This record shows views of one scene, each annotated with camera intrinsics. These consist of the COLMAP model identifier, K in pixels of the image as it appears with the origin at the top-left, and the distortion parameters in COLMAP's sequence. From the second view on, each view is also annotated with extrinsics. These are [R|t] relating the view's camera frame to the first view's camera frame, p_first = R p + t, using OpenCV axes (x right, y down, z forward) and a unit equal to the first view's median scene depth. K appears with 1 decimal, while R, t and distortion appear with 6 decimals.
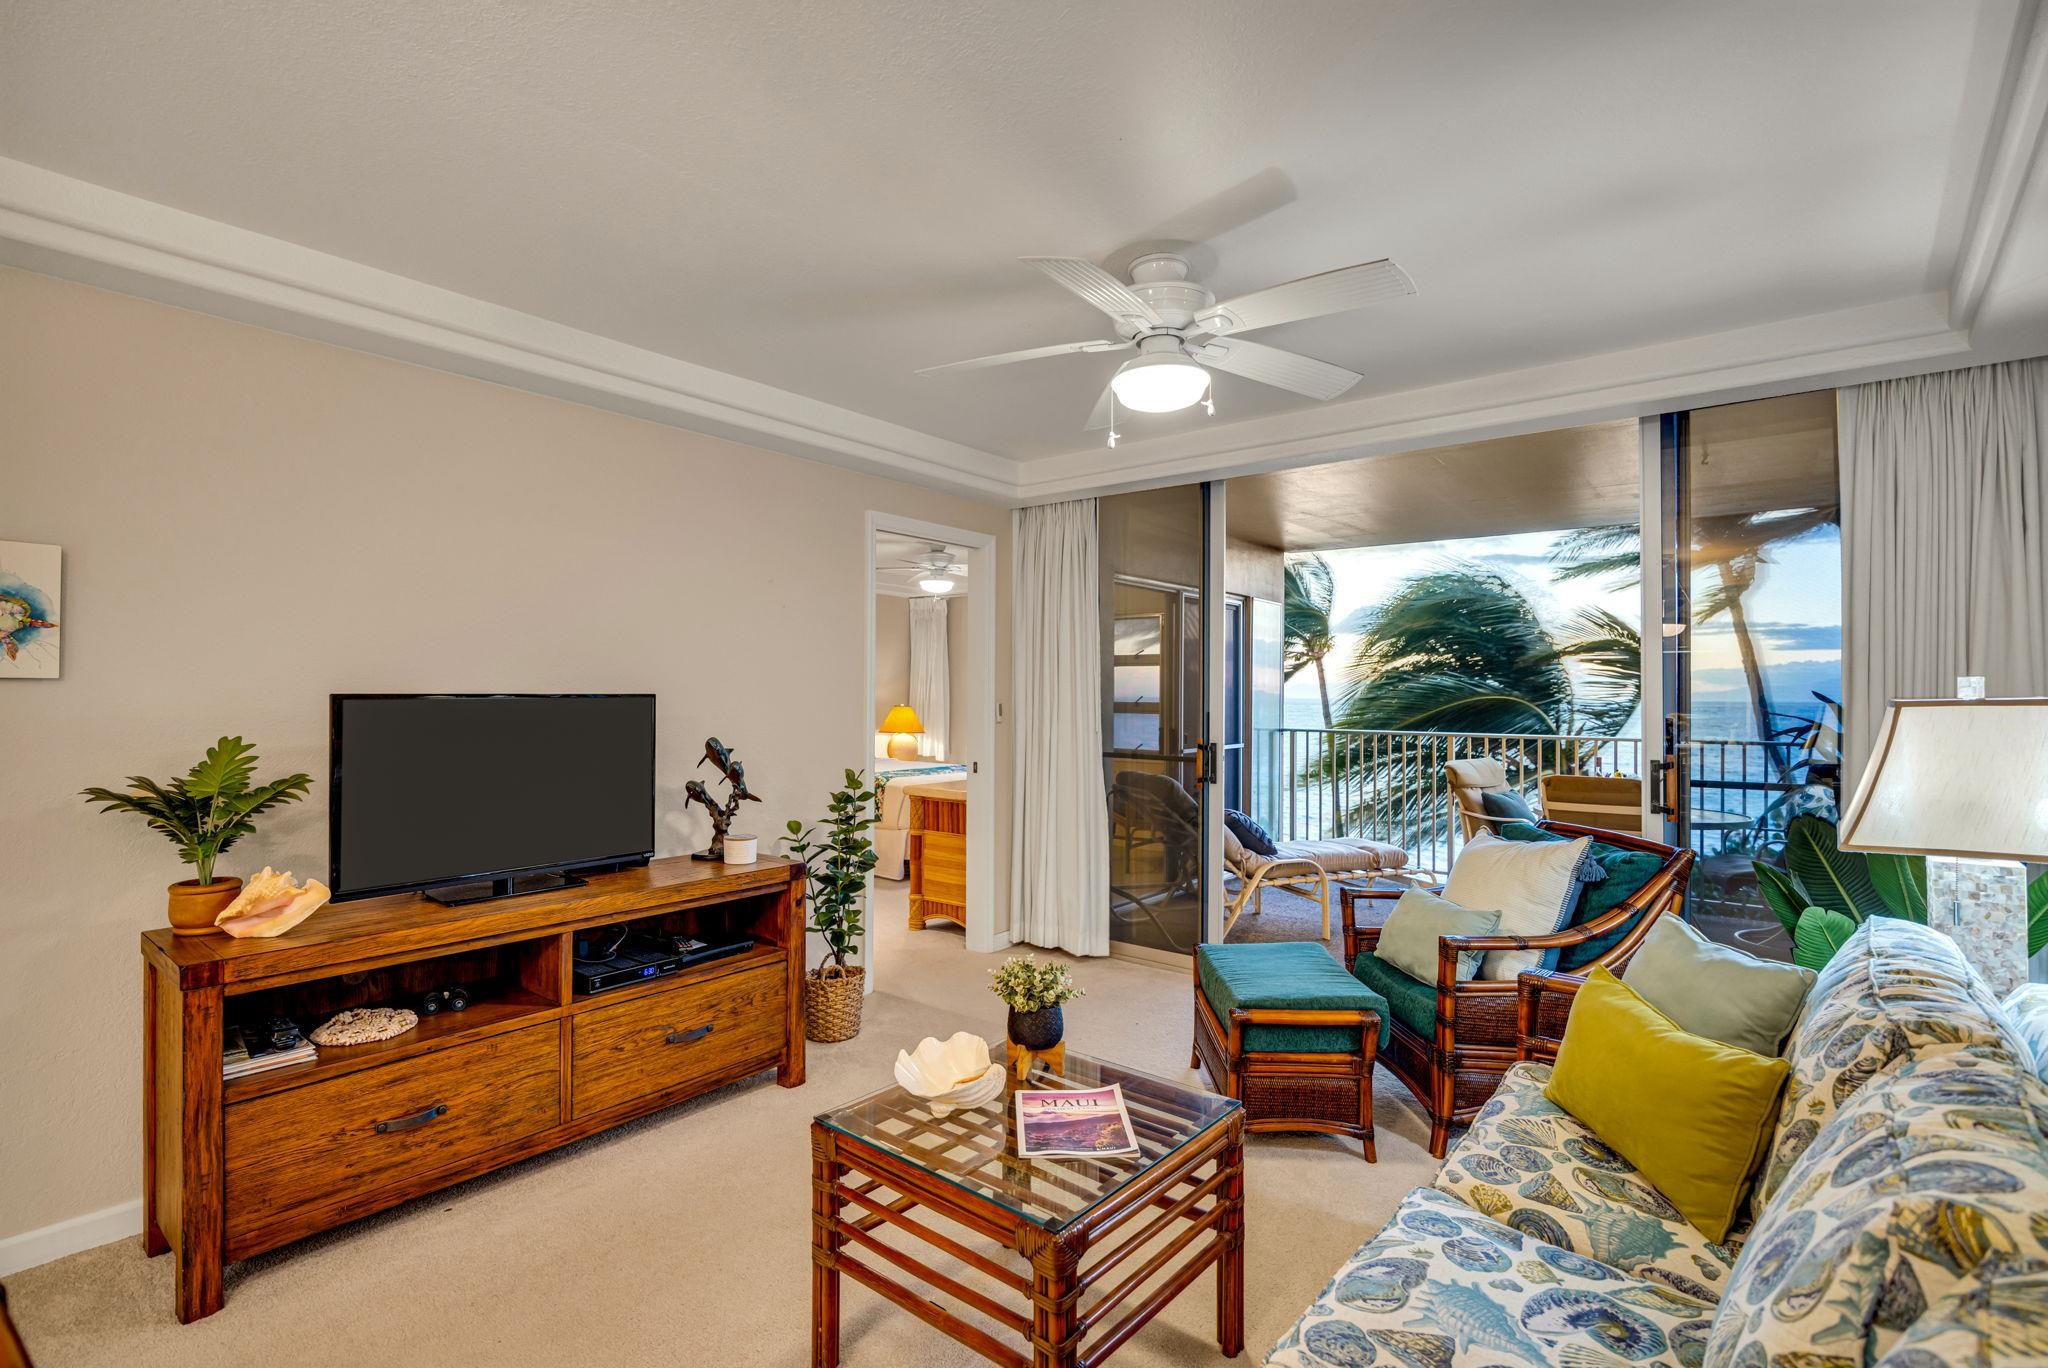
lens RADIAL K [[951.4, 0, 1027.1], [0, 951.4, 697.5], [0, 0, 1]] dist [-0.040793, -0.001450]
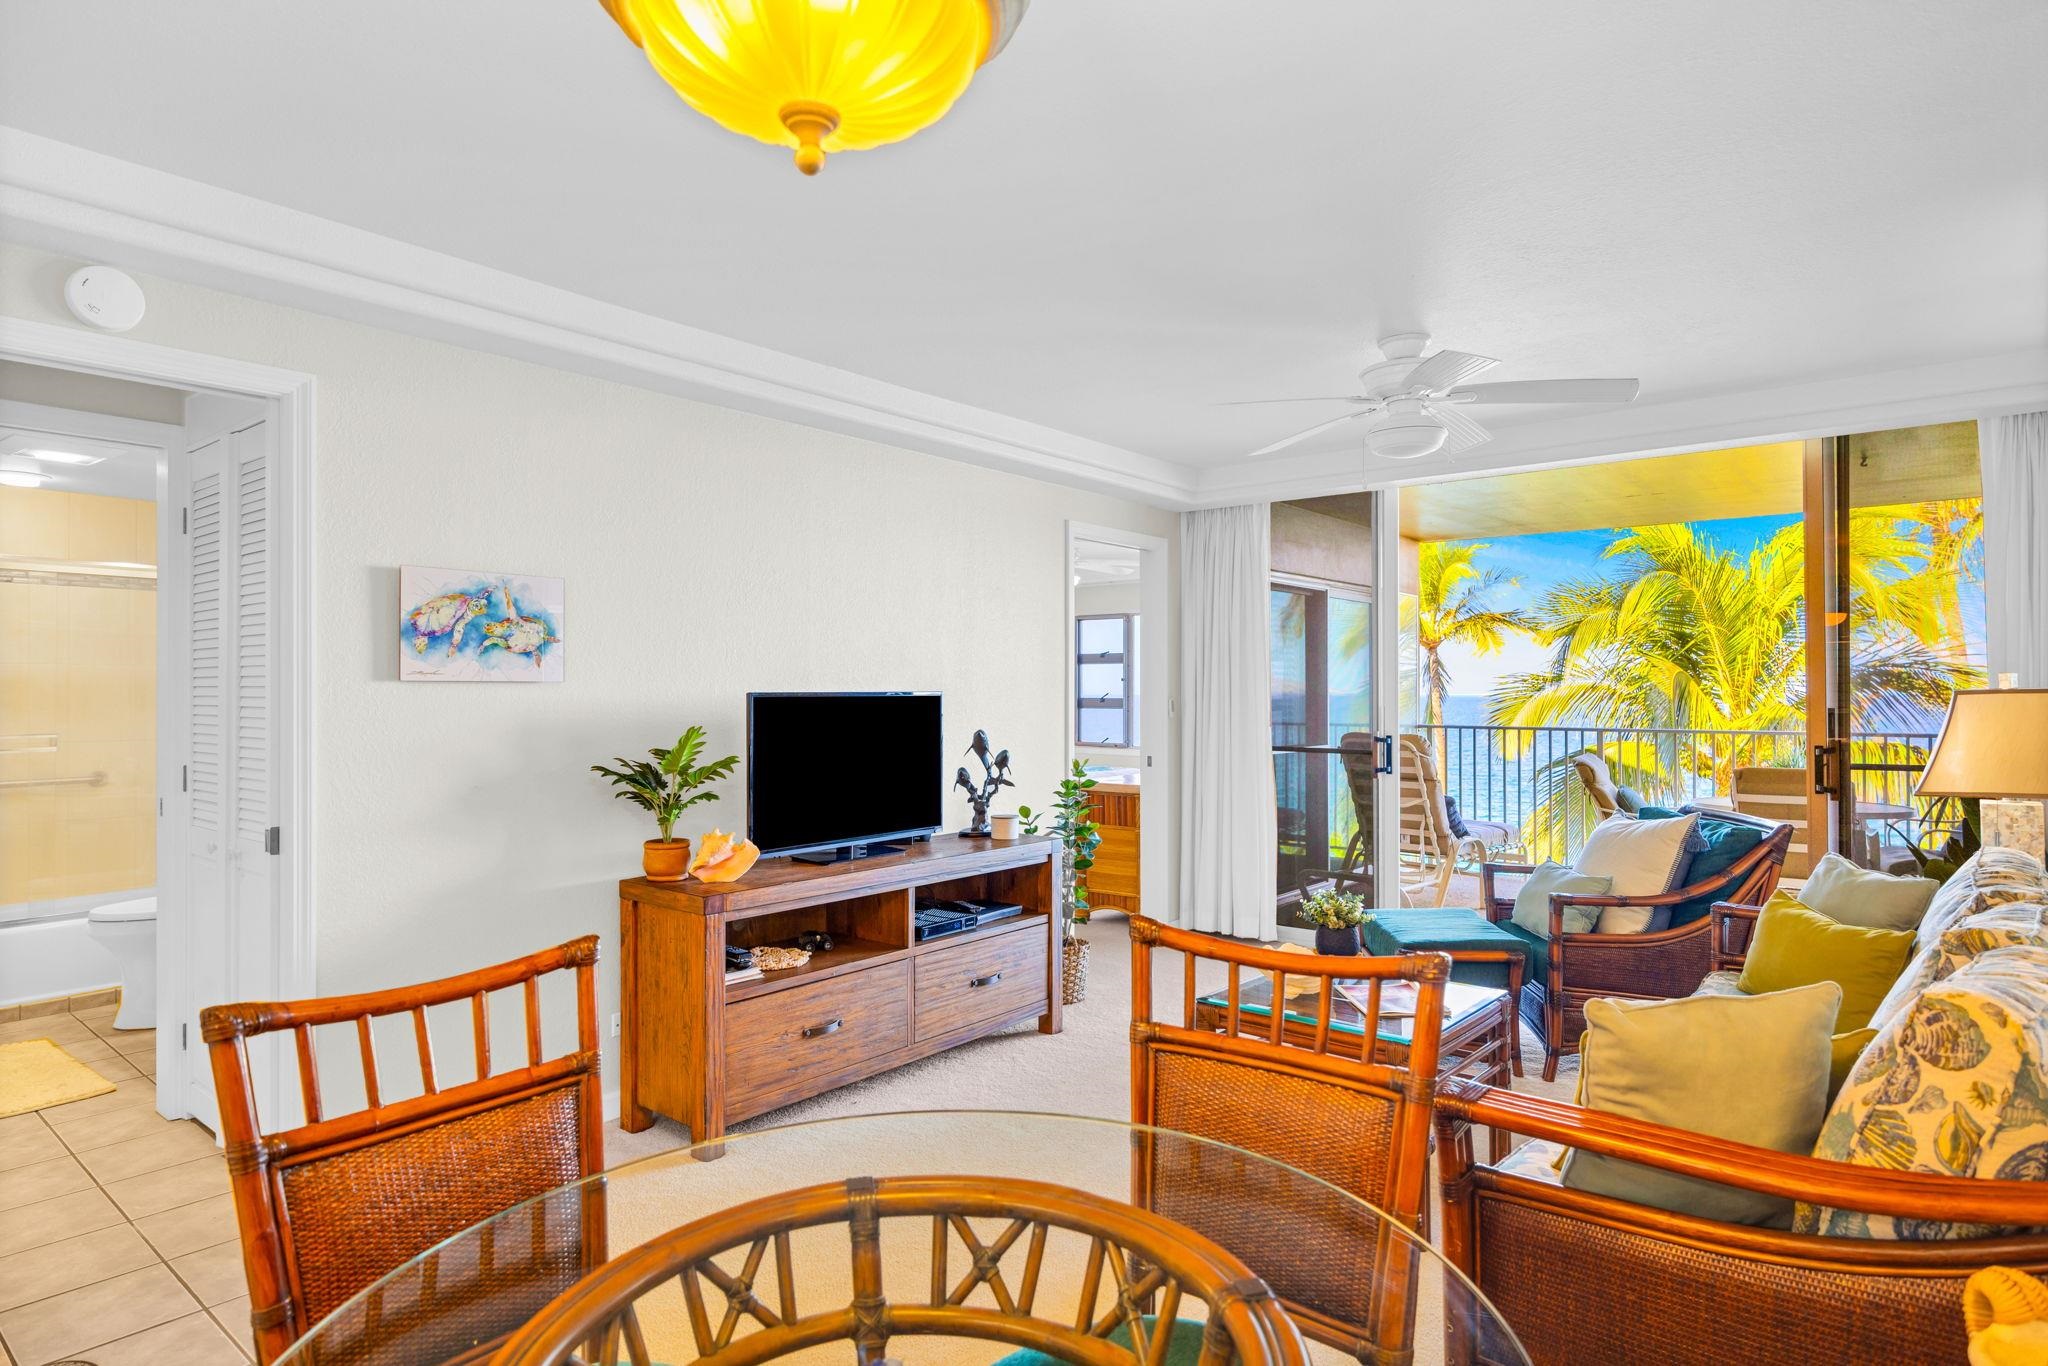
lens RADIAL K [[1172.9, 0, 963.9], [0, 1172.9, 677.9], [0, 0, 1]] dist [-0.034836, -0.000144]
pose [[0.998738, -0.007375, -0.049674, -0.345127], [0.006503, 0.999822, -0.017688, 0.005083], [0.049796, 0.017343, 0.998609, -0.524943]]
